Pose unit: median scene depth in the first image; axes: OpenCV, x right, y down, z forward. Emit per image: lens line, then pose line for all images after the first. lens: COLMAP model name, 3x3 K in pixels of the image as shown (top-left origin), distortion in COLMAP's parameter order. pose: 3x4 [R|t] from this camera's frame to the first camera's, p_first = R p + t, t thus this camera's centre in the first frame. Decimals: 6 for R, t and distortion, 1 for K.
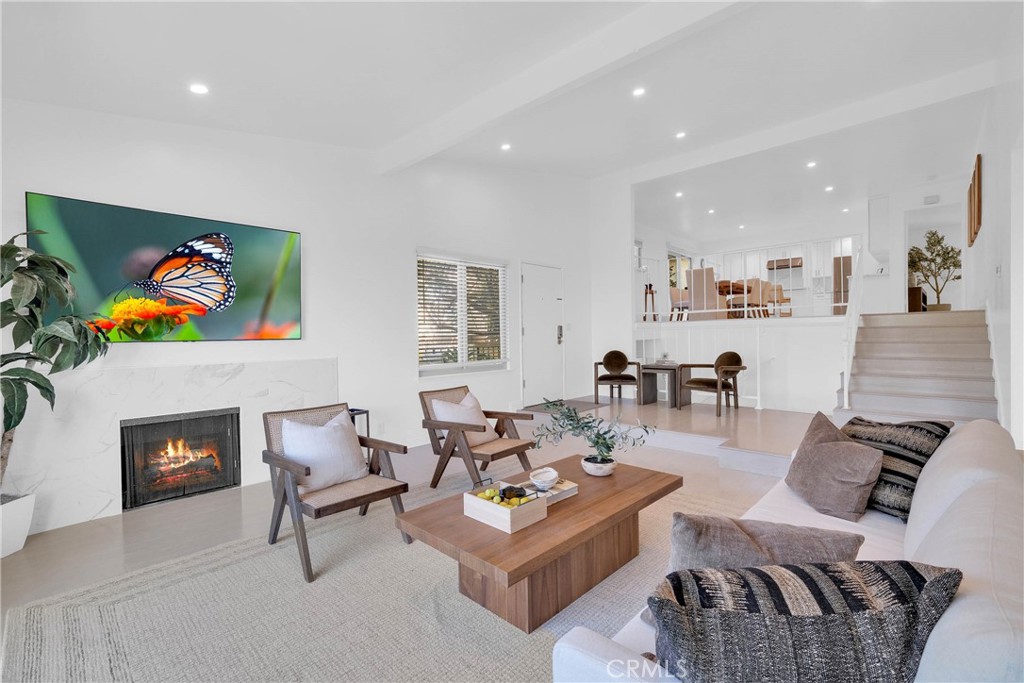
lens RADIAL K [[447.1, 0, 511.3], [0, 447.1, 336.3], [0, 0, 1]] dist [-0.001962, 0.000118]
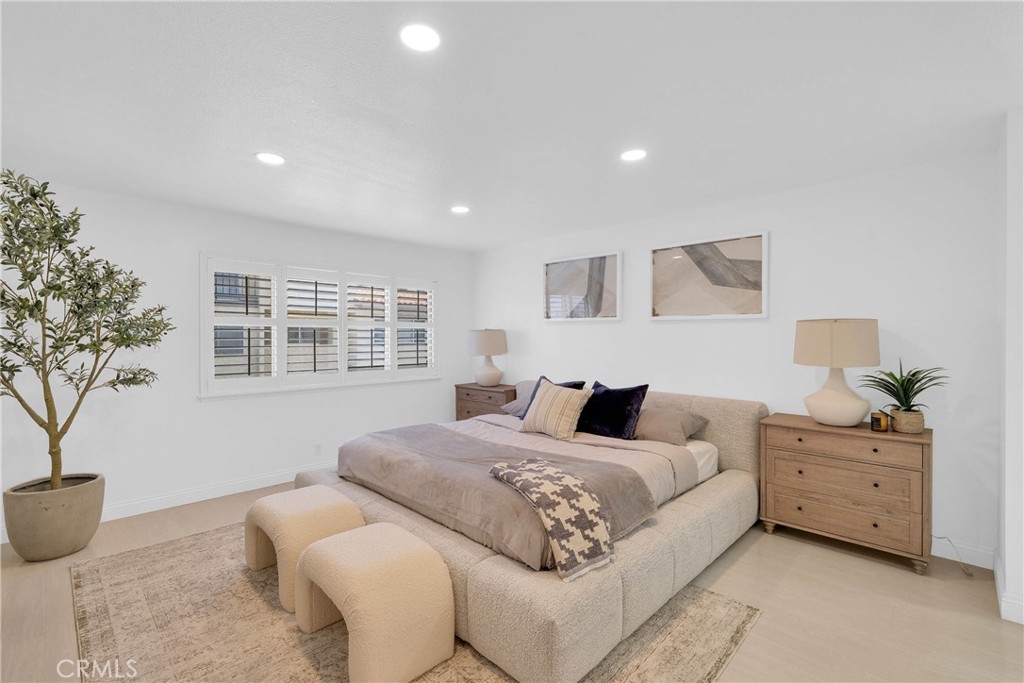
lens RADIAL K [[447.1, 0, 511.9], [0, 447.1, 341.5], [0, 0, 1]] dist [-0.001962, 0.000118]
pose [[0.003019, 0.003255, 0.999990, 0.716839], [0.006902, 0.999971, -0.003275, -0.150858], [-0.999972, 0.006912, 0.002996, 0.752952]]
